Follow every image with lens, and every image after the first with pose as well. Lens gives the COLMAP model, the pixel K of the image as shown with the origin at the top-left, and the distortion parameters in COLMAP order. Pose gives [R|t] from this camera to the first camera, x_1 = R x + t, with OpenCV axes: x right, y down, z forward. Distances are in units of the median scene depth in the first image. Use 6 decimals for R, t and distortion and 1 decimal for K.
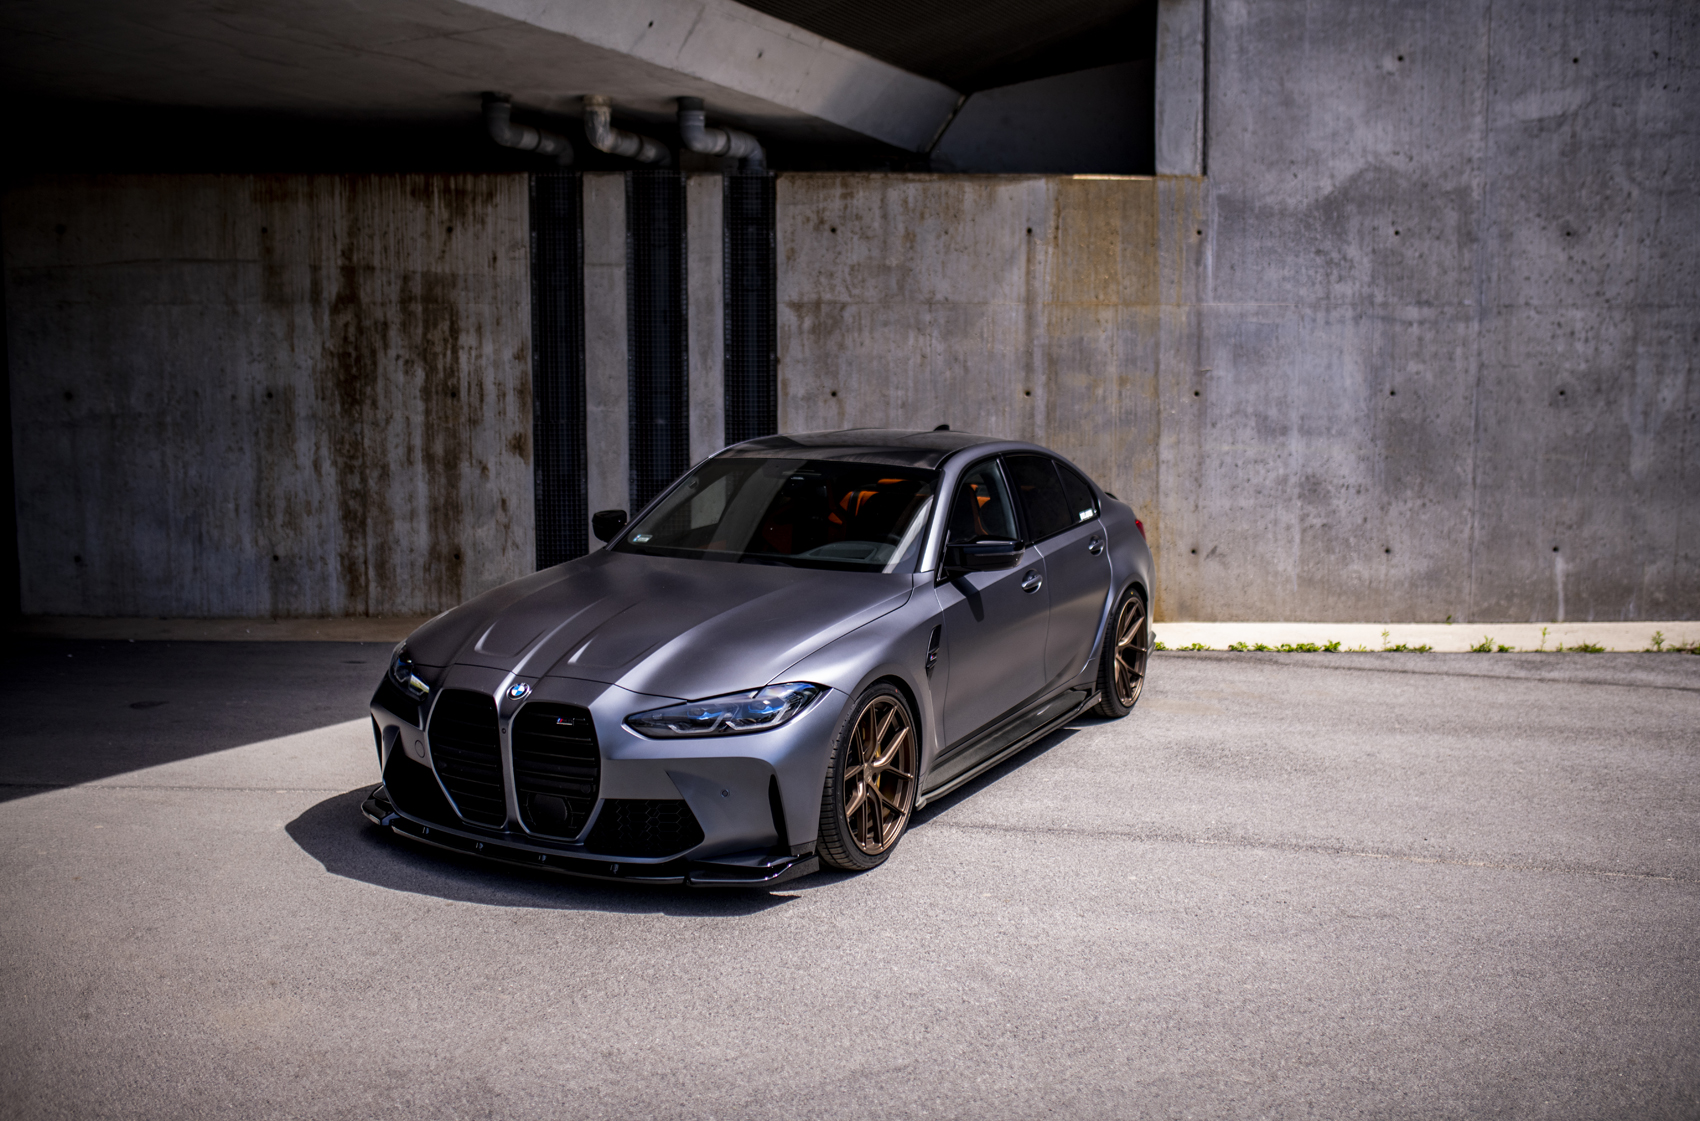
lens RADIAL K [[1636.8, 0, 845.0], [0, 1636.8, 561.6], [0, 0, 1]] dist [-0.023926, 0.000000]
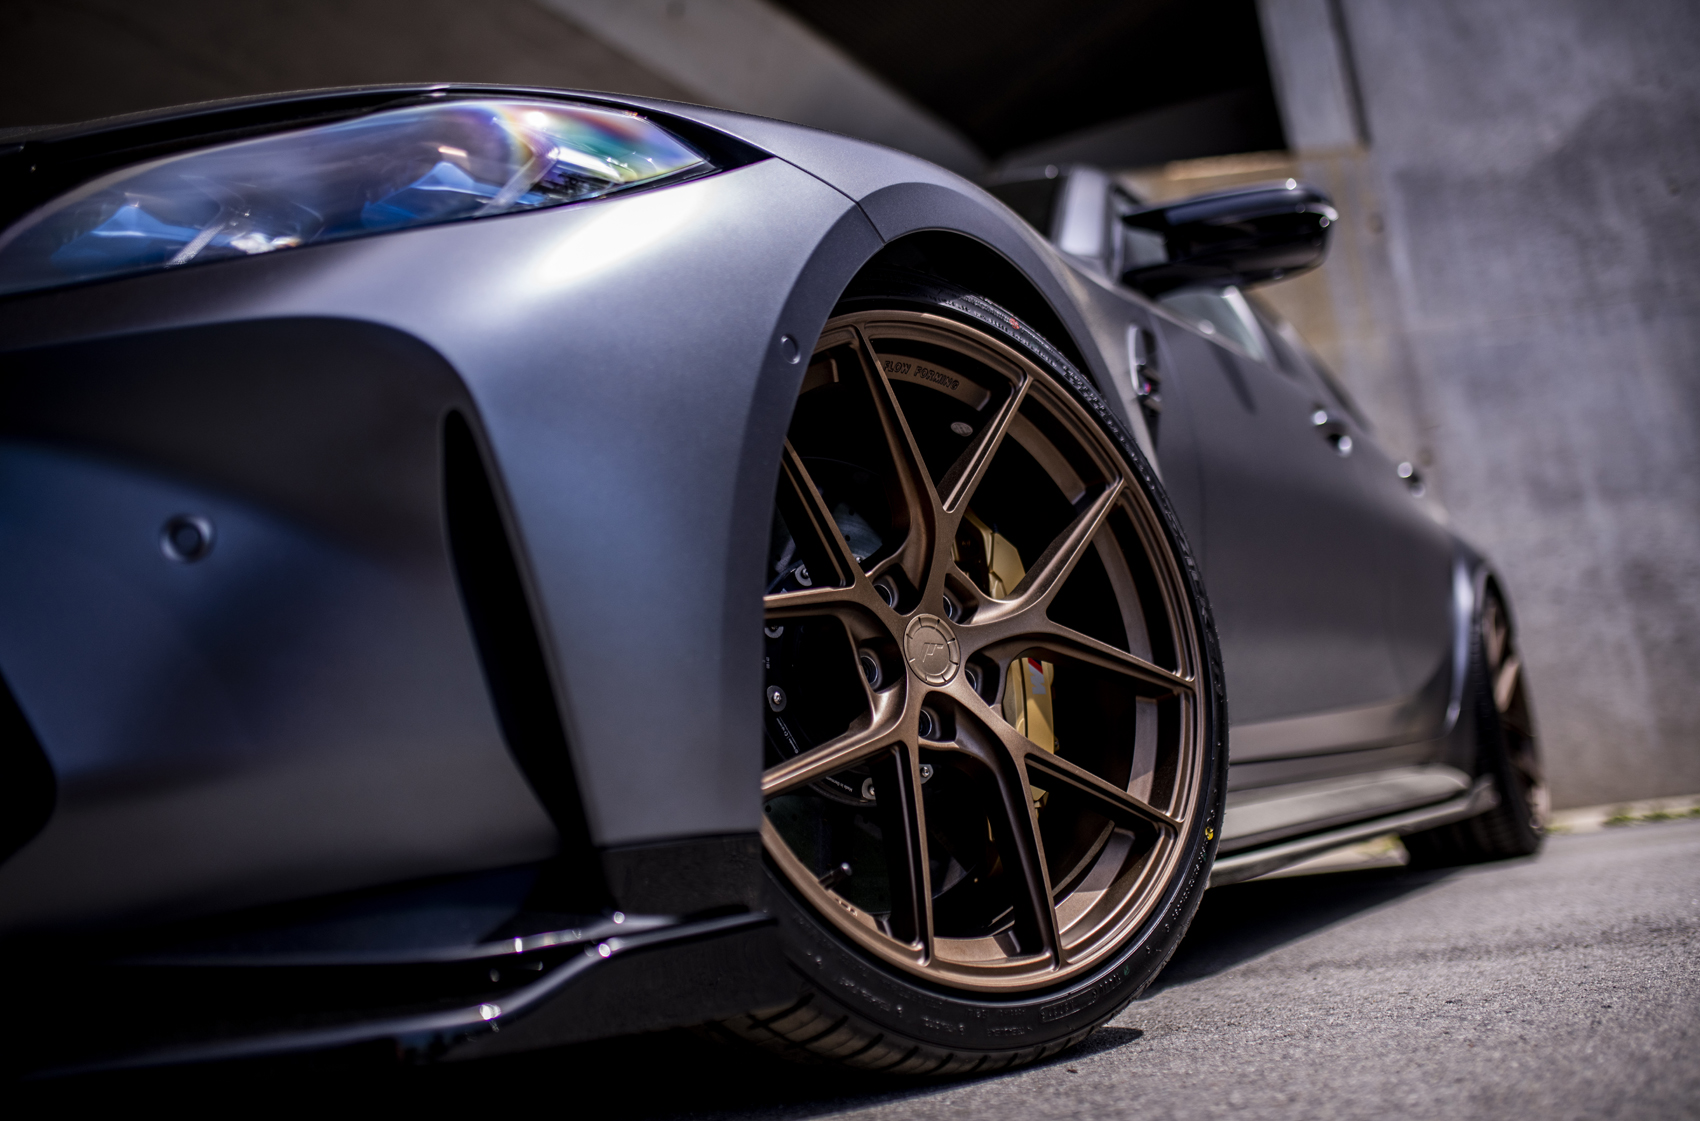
lens RADIAL K [[1636.8, 0, 842.4], [0, 1636.8, 556.8], [0, 0, 1]] dist [-0.023926, 0.000000]
pose [[0.990284, -0.137055, -0.023529, -0.000345], [0.124033, 0.947041, -0.296191, 0.095297], [0.062877, 0.290395, 0.954839, 0.396652]]
